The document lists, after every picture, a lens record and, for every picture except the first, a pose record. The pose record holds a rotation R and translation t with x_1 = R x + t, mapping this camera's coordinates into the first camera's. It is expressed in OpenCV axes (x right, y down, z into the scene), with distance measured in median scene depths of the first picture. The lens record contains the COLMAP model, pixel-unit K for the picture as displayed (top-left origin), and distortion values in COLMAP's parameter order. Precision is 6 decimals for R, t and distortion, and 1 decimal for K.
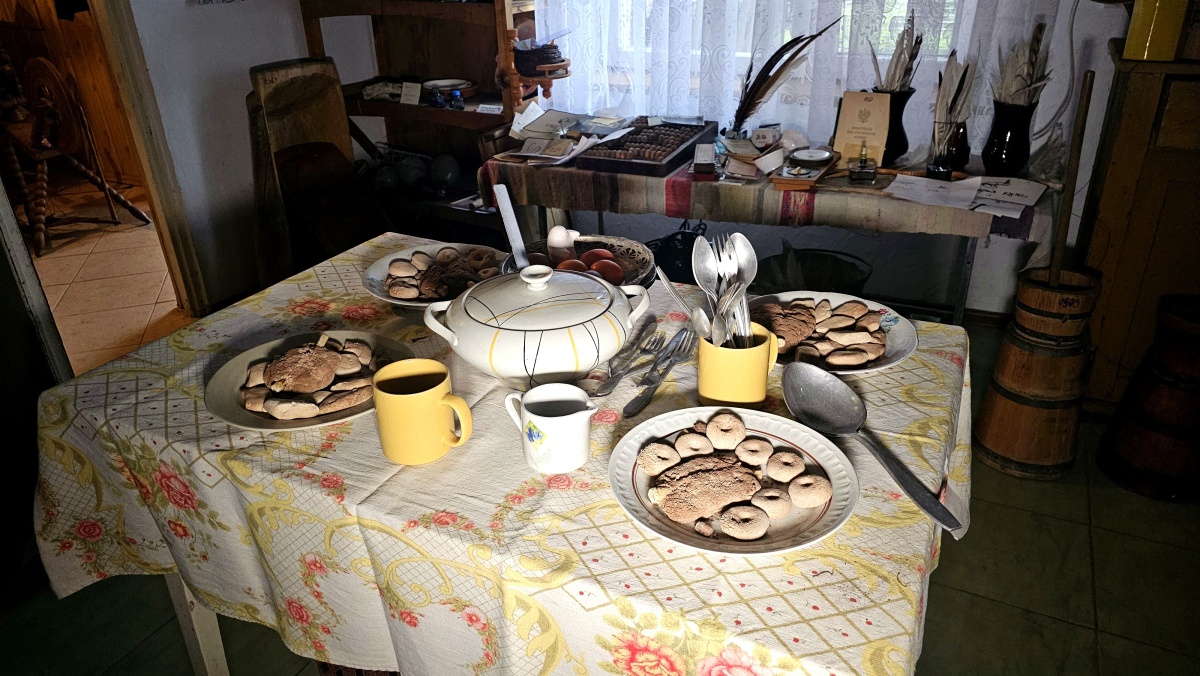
lens RADIAL K [[804.4, 0, 596.4], [0, 804.4, 336.2], [0, 0, 1]] dist [0.051325, -0.045236]
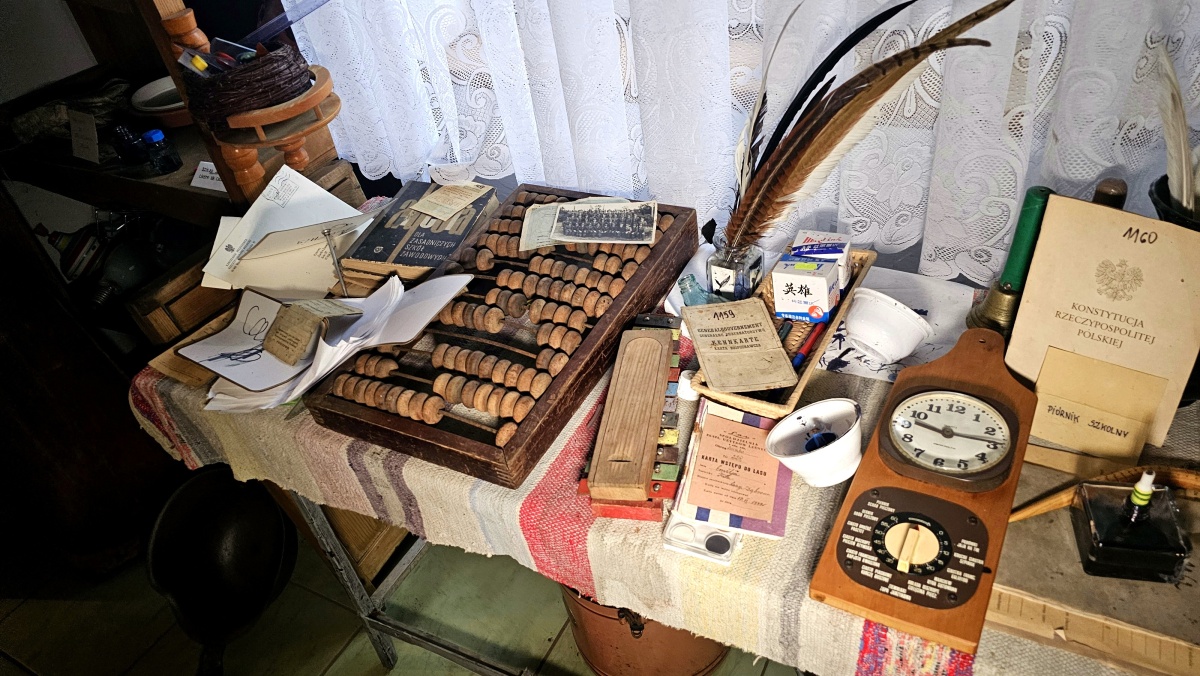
lens RADIAL K [[804.4, 0, 606.7], [0, 804.4, 340.4], [0, 0, 1]] dist [0.051325, -0.045236]
pose [[0.993445, -0.067784, -0.092050, 0.143400], [0.086490, 0.972218, 0.217512, -0.300944], [0.074749, -0.224047, 0.971707, 0.602519]]
